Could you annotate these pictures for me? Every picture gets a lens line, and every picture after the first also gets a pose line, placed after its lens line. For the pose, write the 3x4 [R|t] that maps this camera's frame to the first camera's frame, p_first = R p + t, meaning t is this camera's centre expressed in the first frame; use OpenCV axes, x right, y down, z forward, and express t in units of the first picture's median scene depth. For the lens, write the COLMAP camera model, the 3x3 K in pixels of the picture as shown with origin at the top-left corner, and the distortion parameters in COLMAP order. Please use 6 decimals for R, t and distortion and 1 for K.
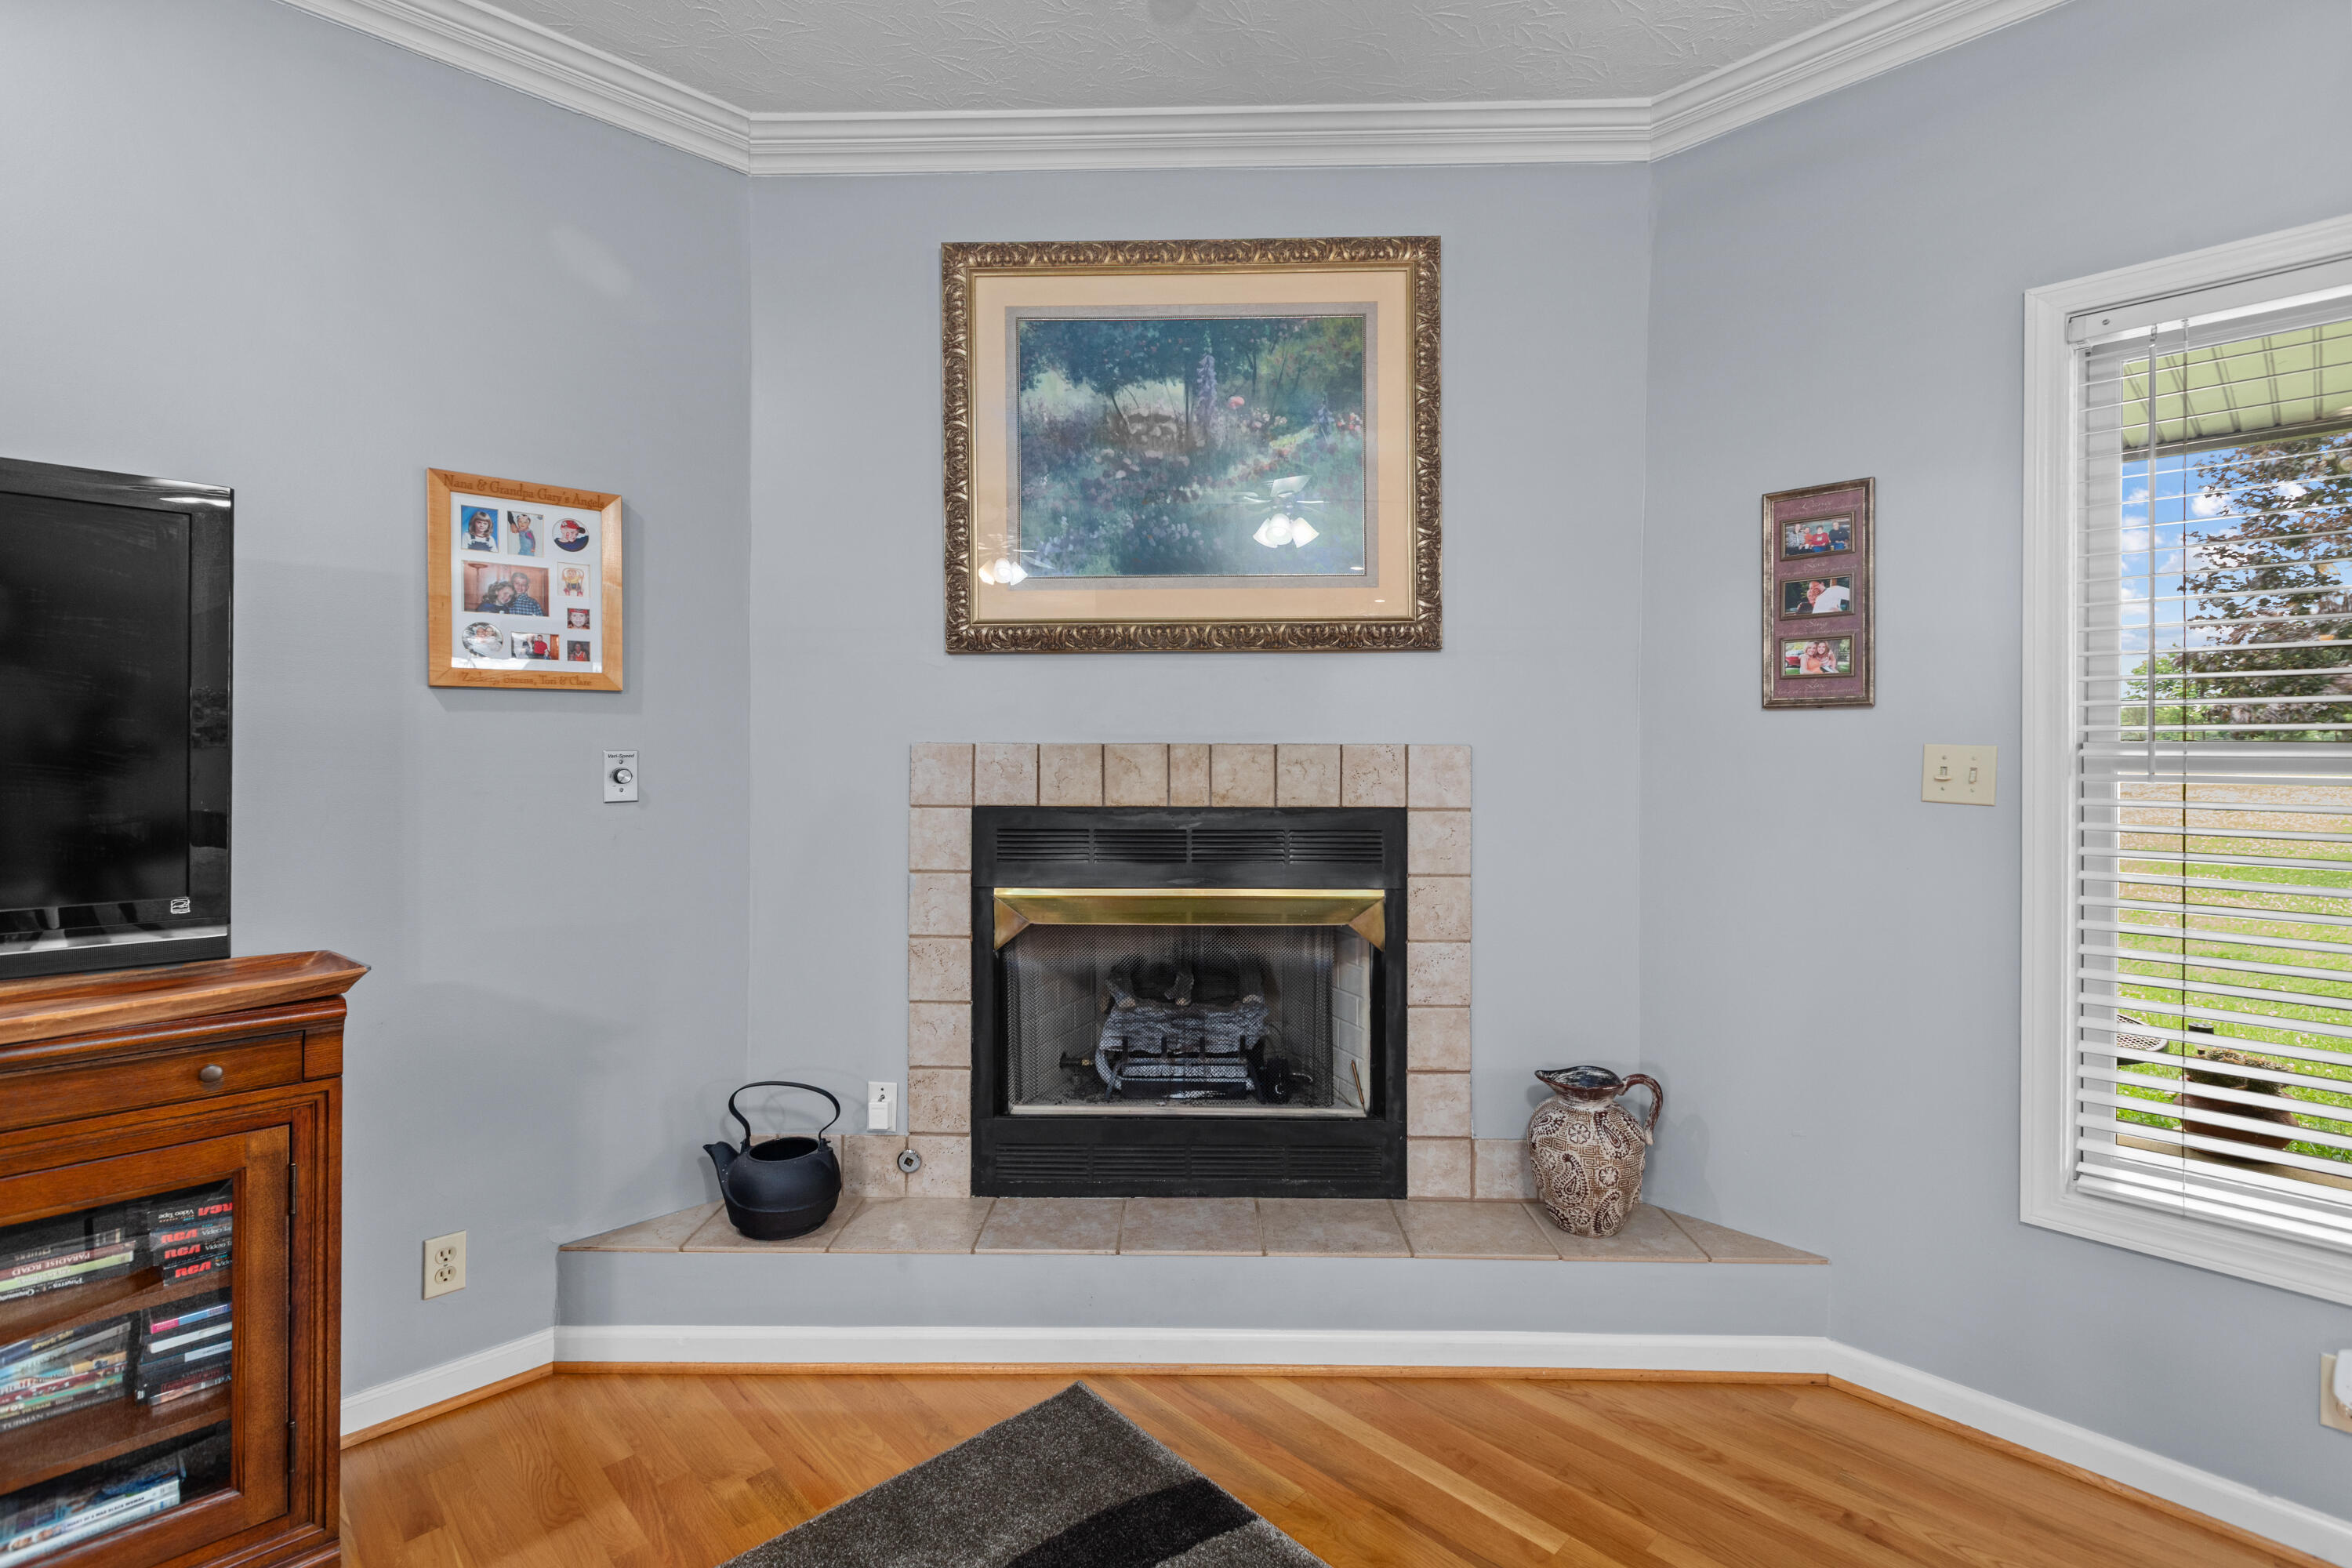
lens RADIAL K [[1087.3, 0, 1168.2], [0, 1087.3, 735.9], [0, 0, 1]] dist [0.003241, 0.000089]
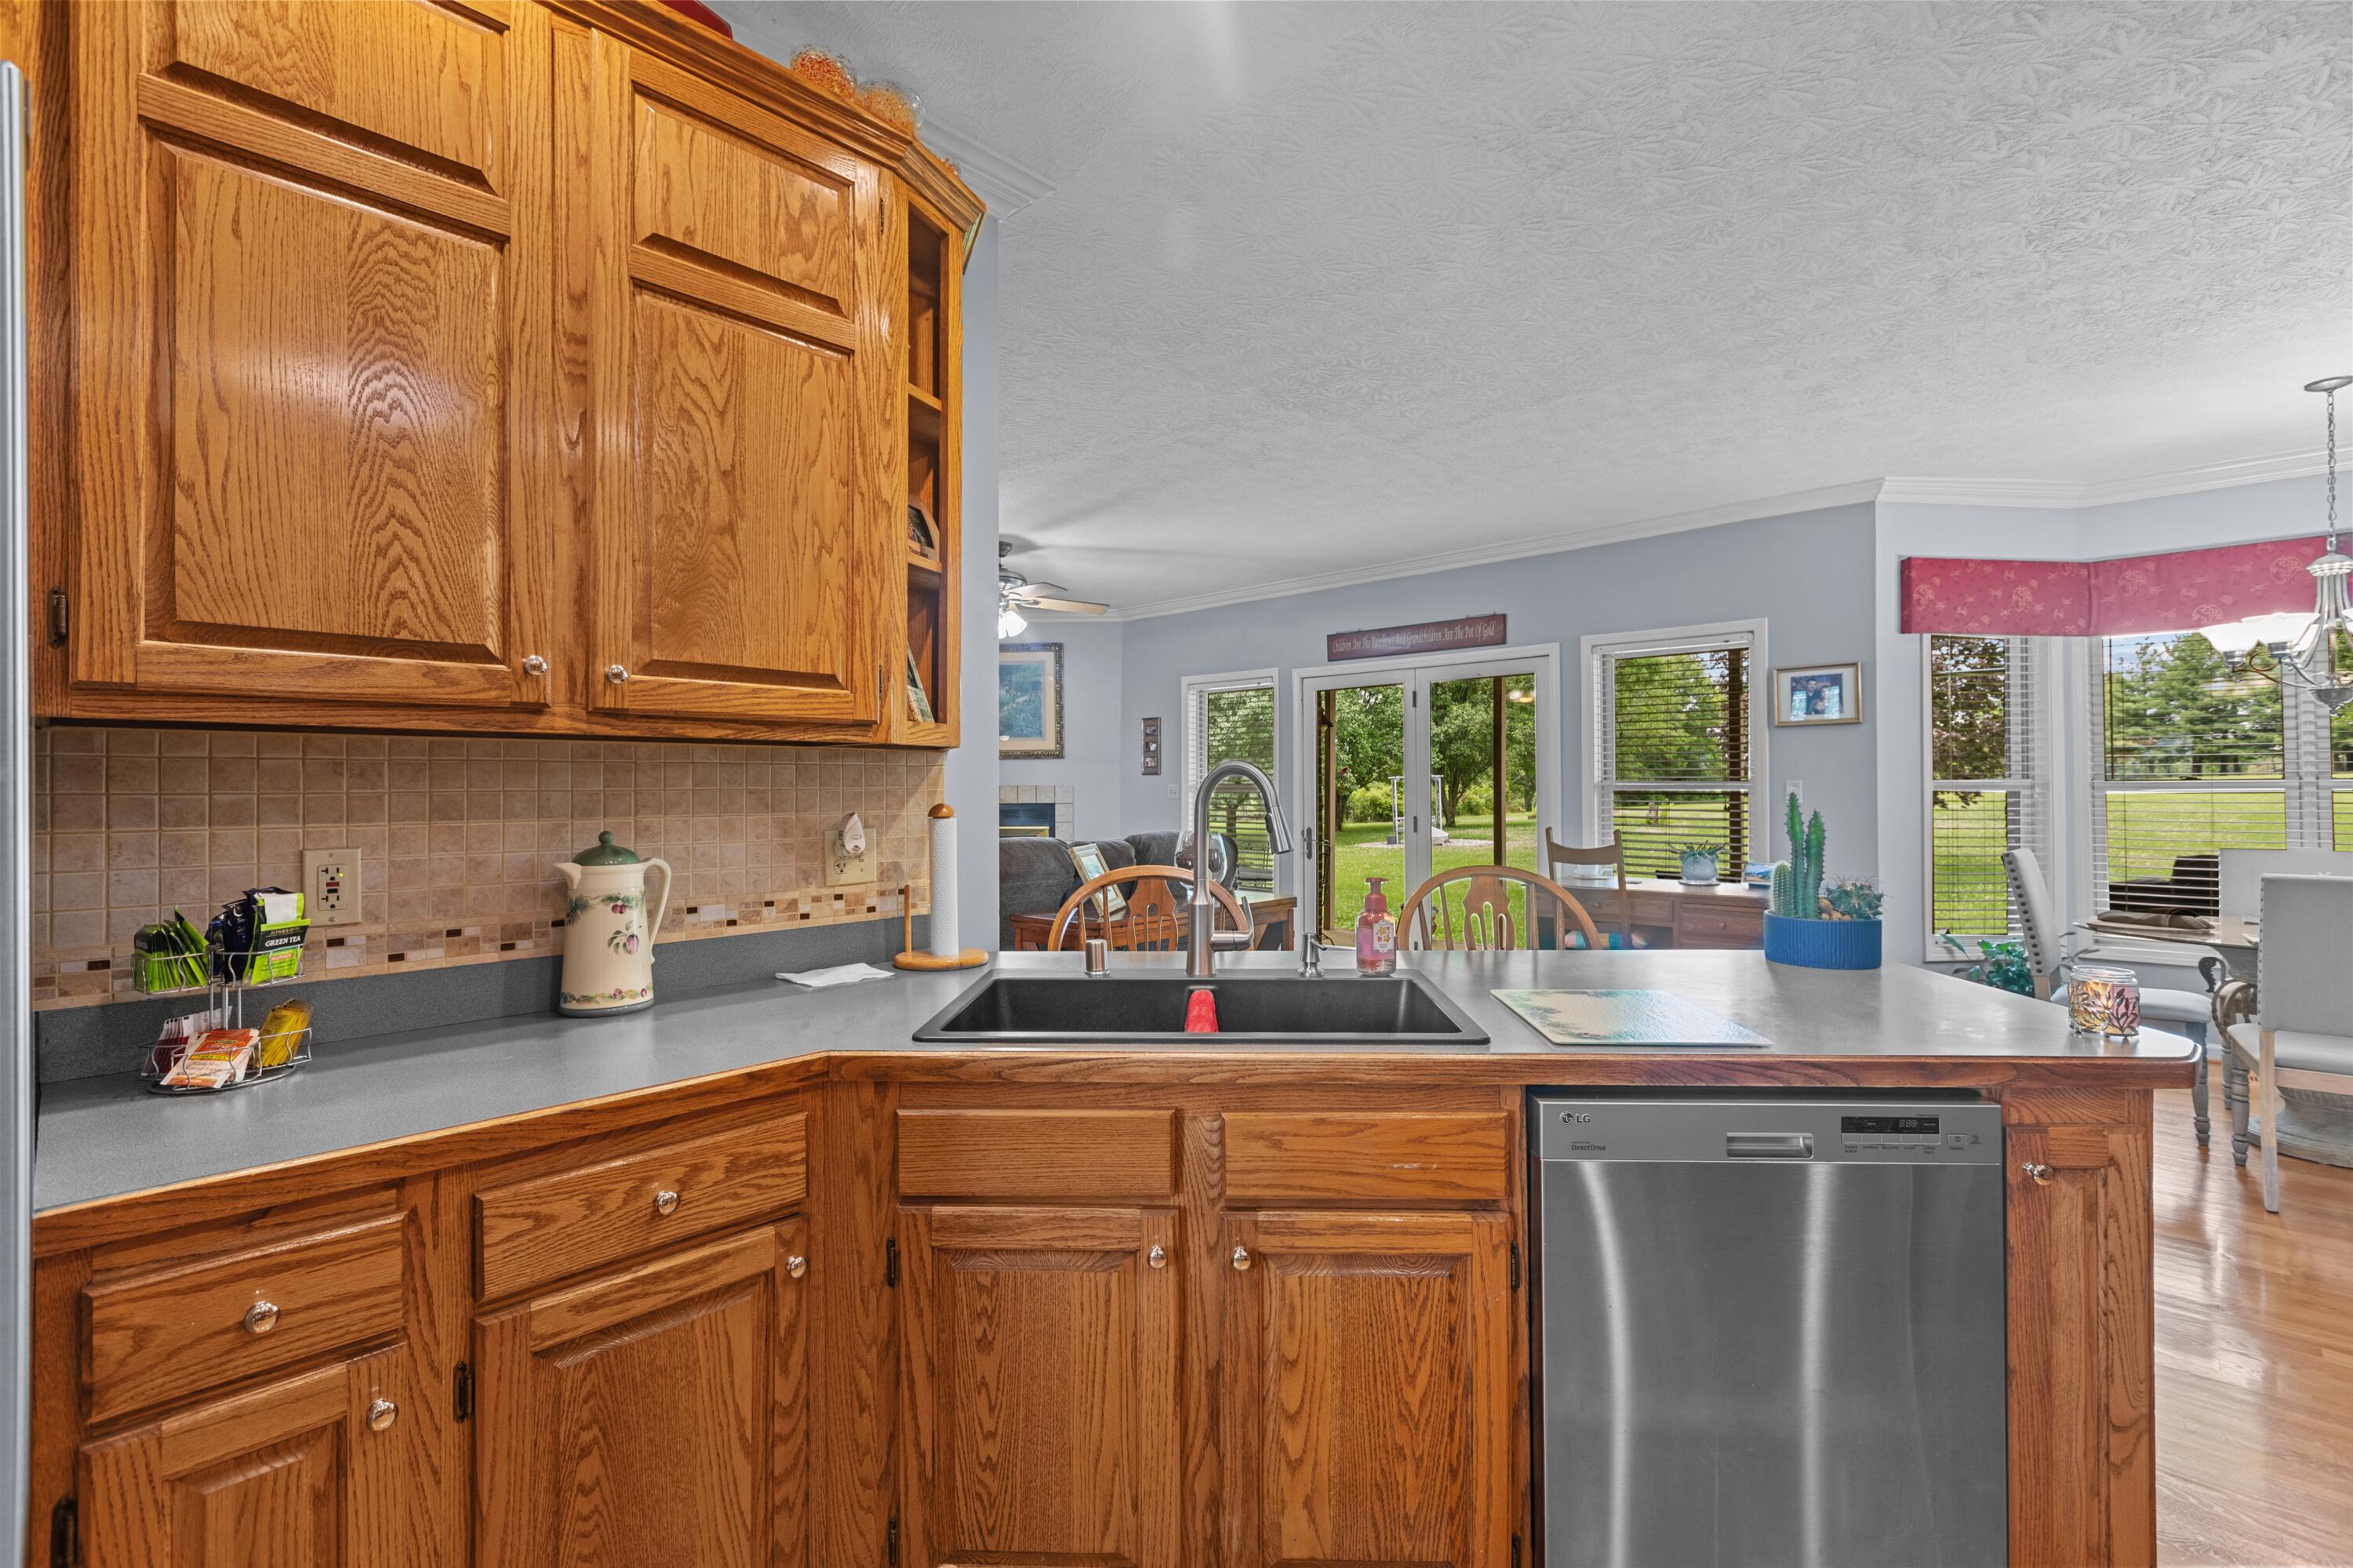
lens RADIAL K [[1044.7, 0, 1174.8], [0, 1044.7, 780.4], [0, 0, 1]] dist [0.000341, 0.000348]
pose [[0.998914, -0.006319, 0.046161, 0.455747], [0.006487, 0.999973, -0.003495, 0.006319], [-0.046137, 0.003791, 0.998928, -2.434751]]
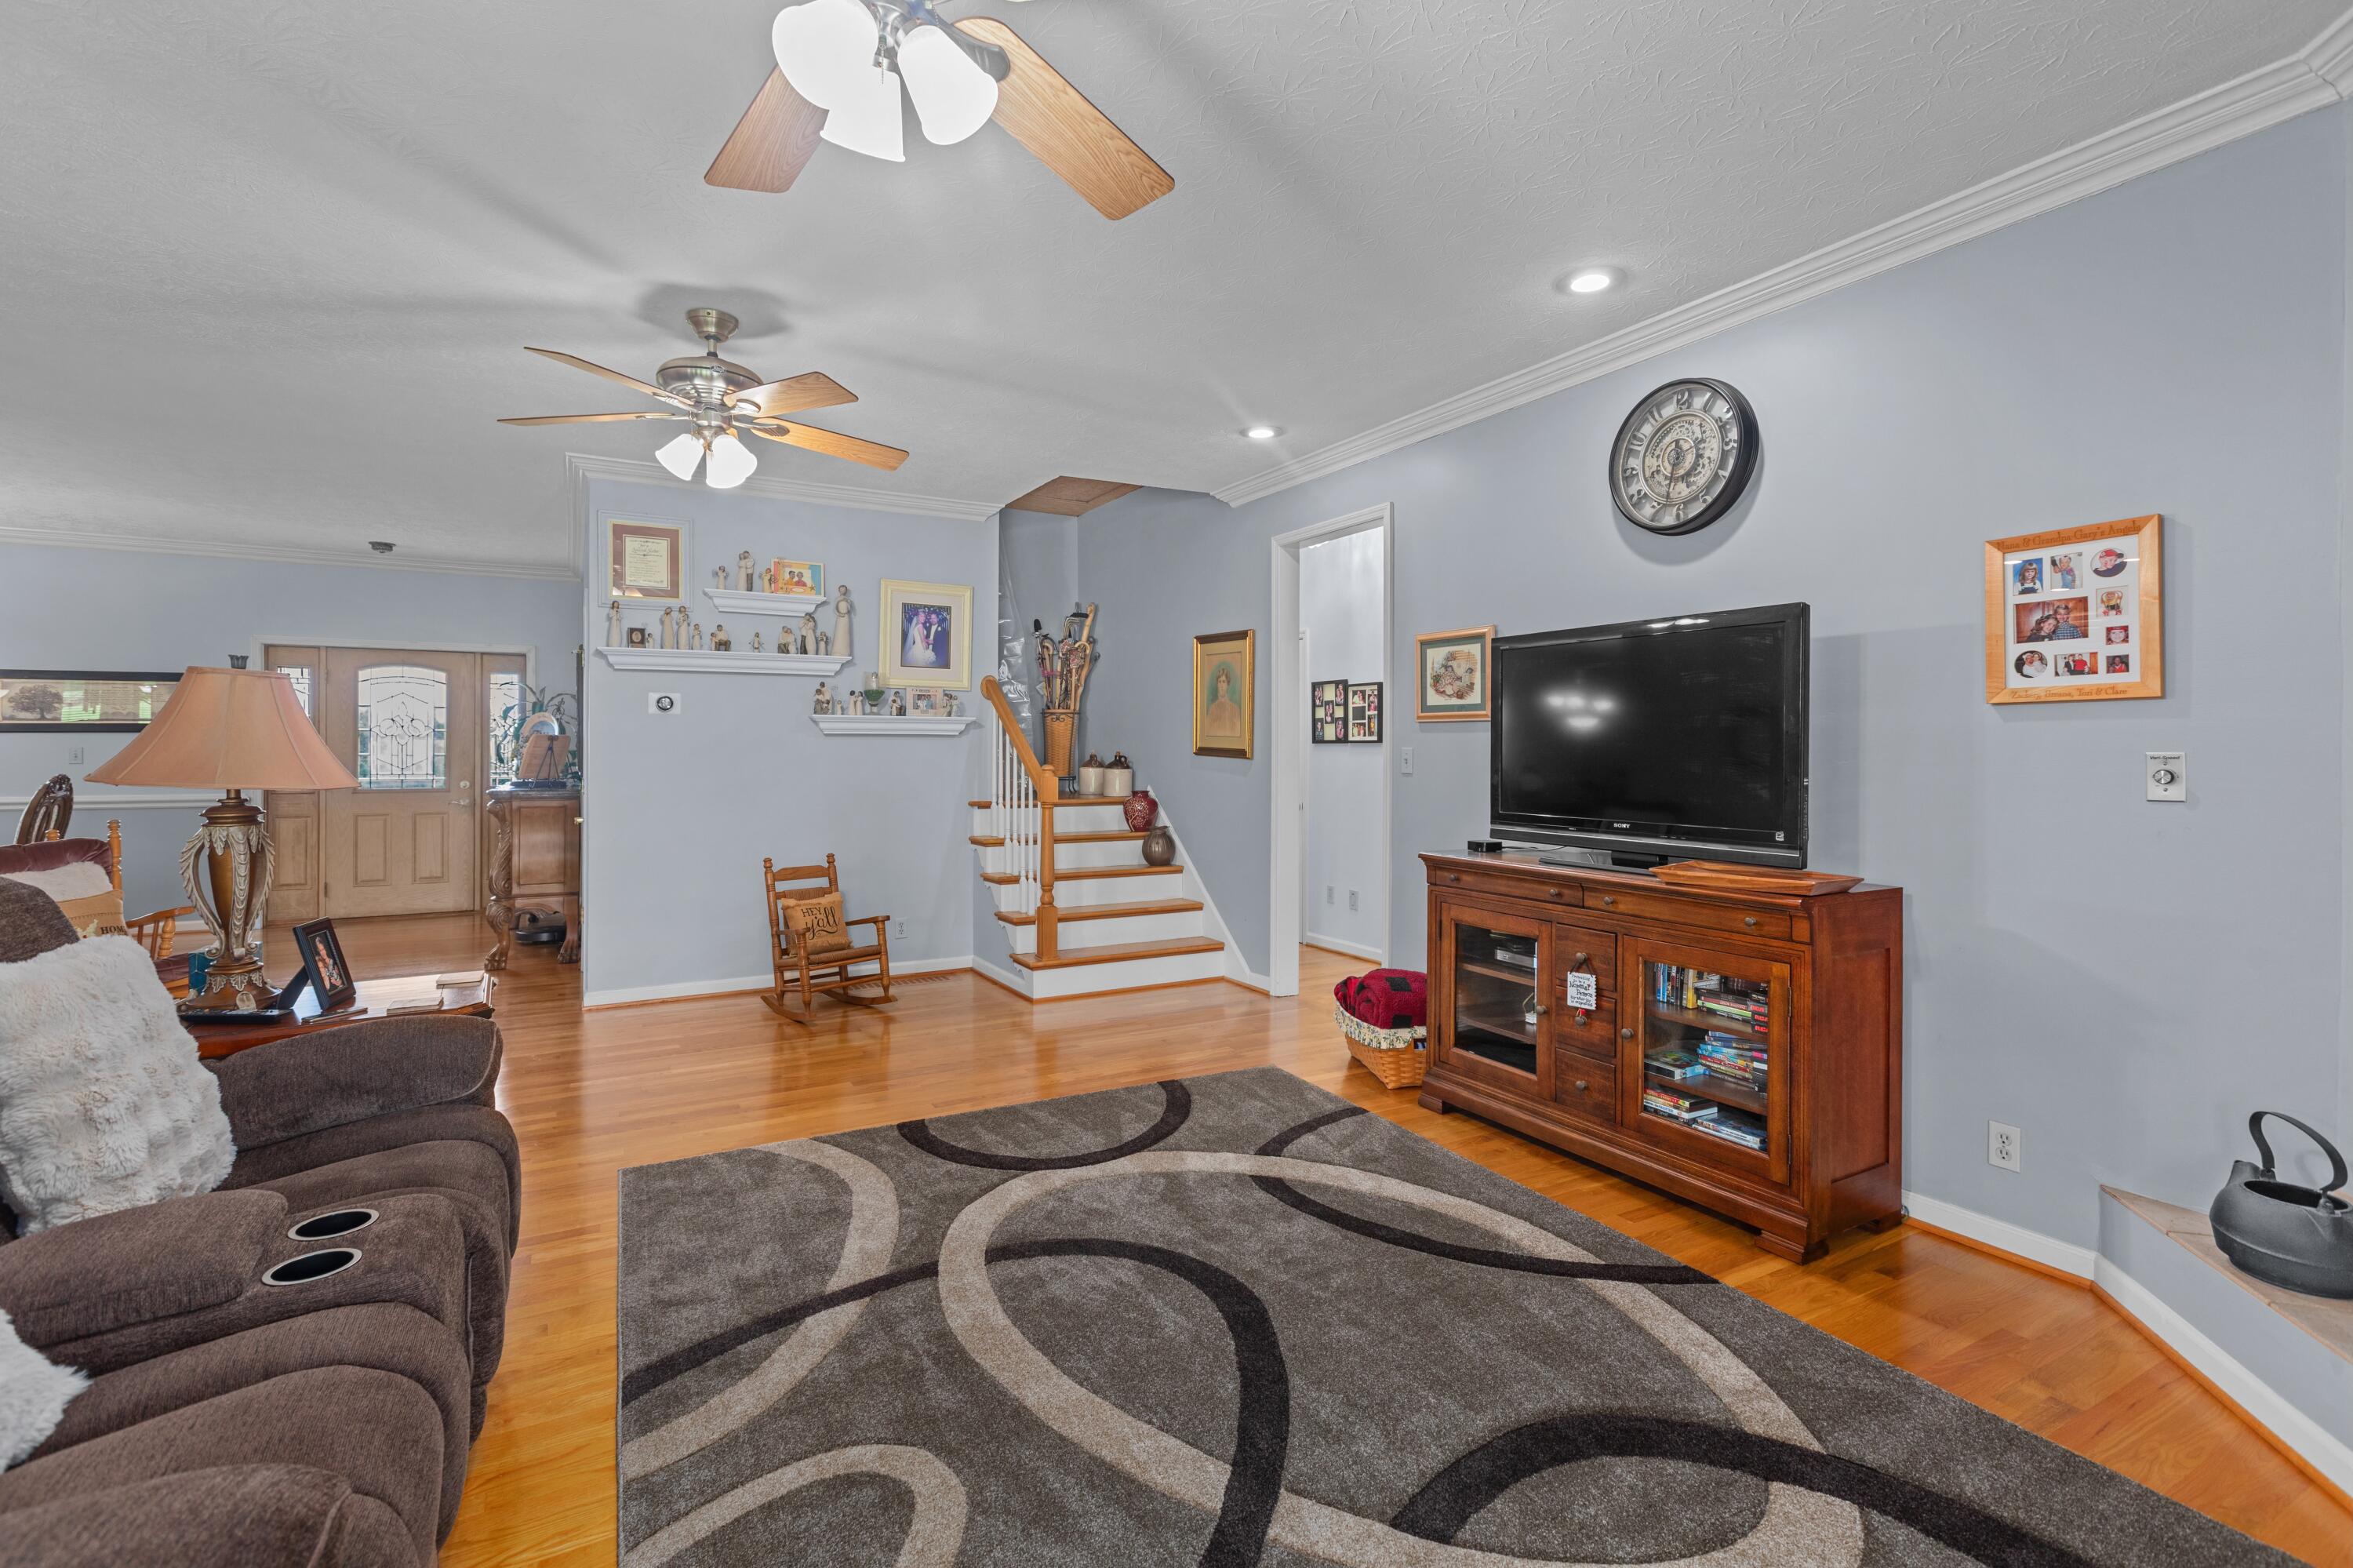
lens RADIAL K [[1053.8, 0, 1168.9], [0, 1053.8, 762.6], [0, 0, 1]] dist [-0.001487, -0.000320]
pose [[-0.267690, -0.000358, -0.963505, 0.719304], [0.000685, 1.000000, -0.000562, 0.022007], [0.963505, -0.000811, -0.267689, 0.327526]]
